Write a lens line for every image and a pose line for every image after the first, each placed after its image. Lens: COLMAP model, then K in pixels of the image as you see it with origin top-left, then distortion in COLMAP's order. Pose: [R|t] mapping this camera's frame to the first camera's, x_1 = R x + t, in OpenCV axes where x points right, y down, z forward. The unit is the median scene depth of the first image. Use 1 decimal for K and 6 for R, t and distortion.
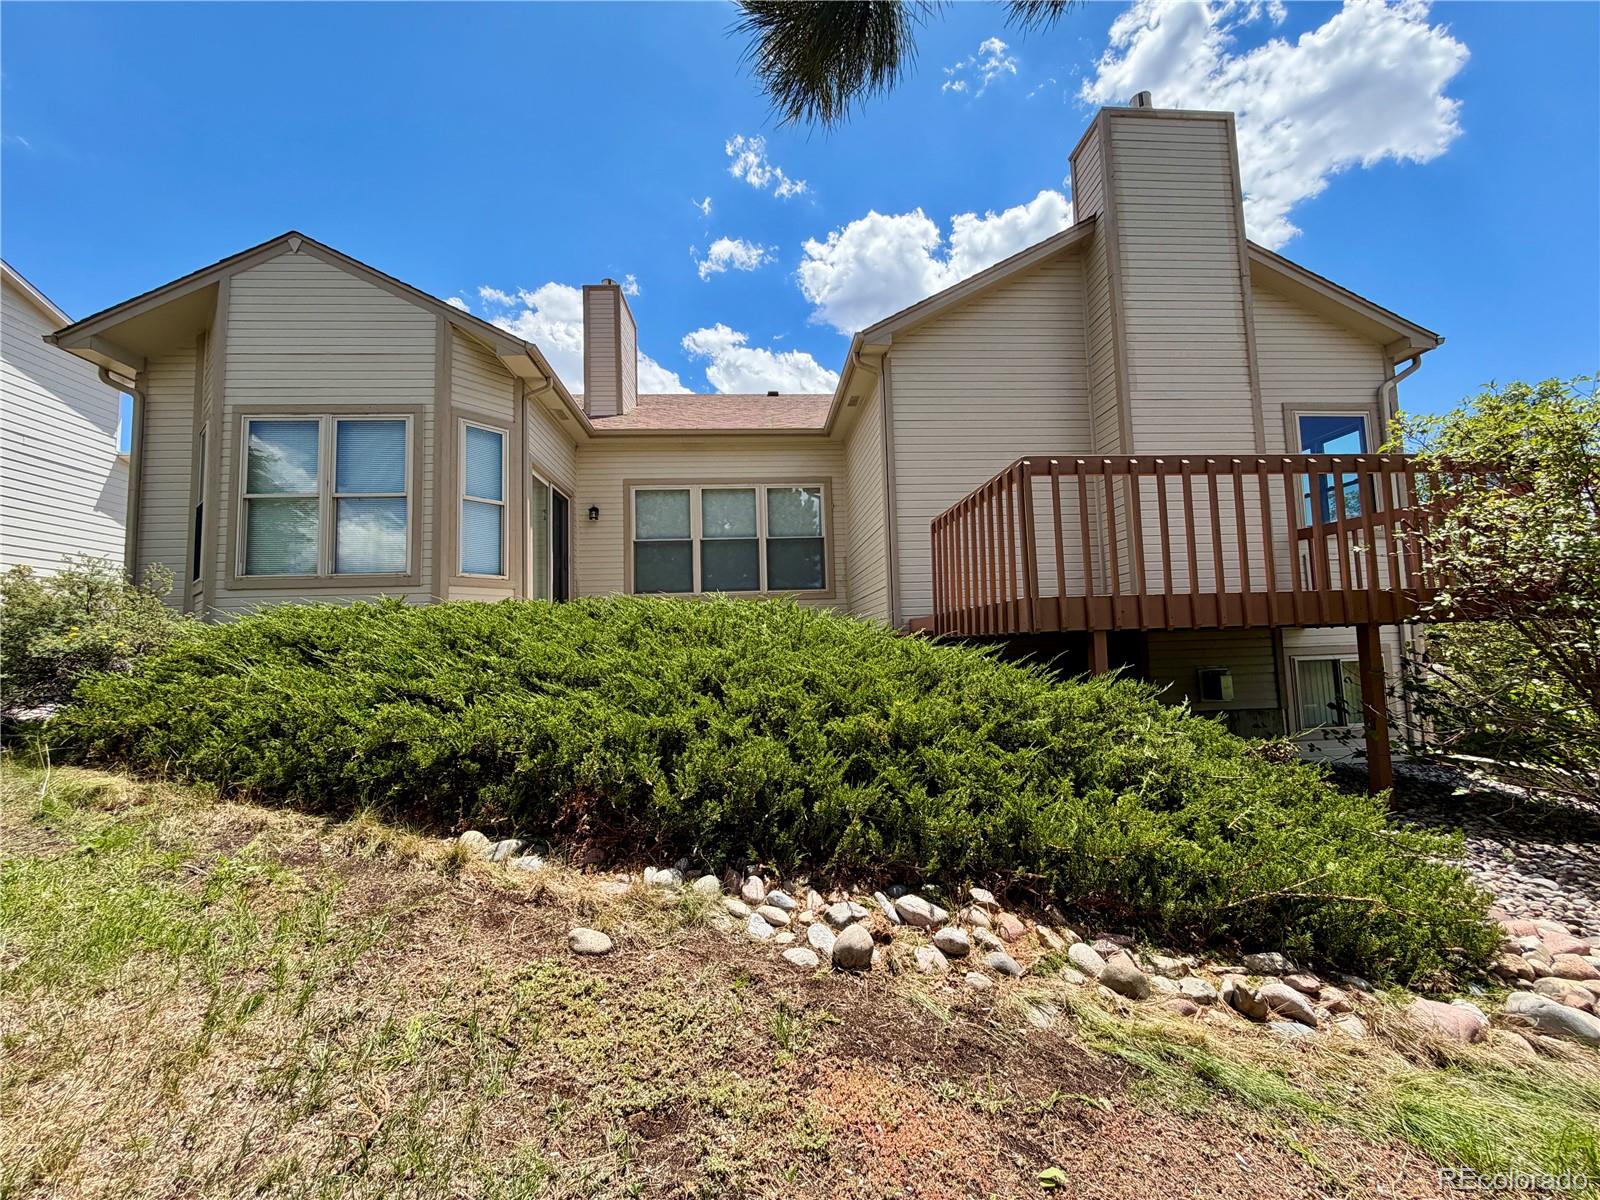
lens RADIAL K [[605.5, 0, 800.0], [0, 605.5, 600.0], [0, 0, 1]] dist [-0.001639, -0.000172]
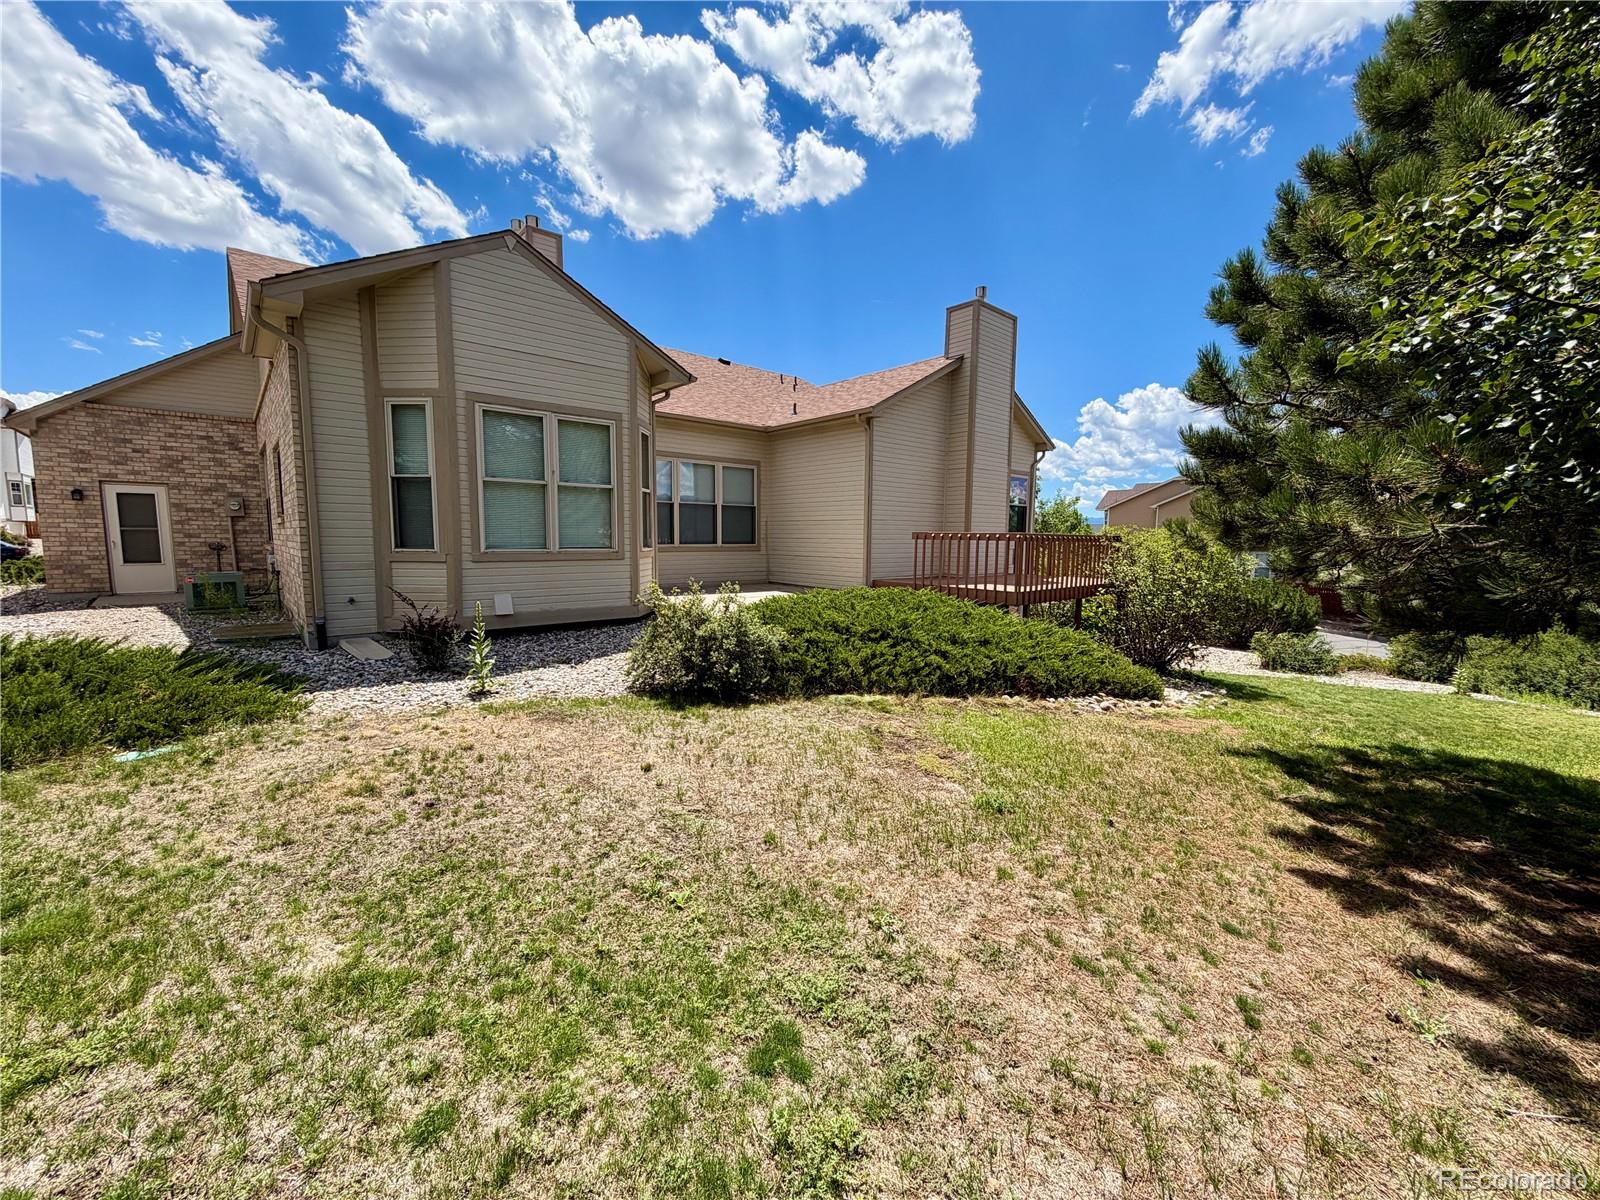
lens RADIAL K [[605.5, 0, 800.0], [0, 605.5, 600.0], [0, 0, 1]] dist [-0.001639, -0.000172]
pose [[0.801143, -0.023832, 0.597998, -1.085584], [-0.078101, 0.986499, 0.143947, -0.150788], [-0.593355, -0.162026, 0.788465, -0.274132]]
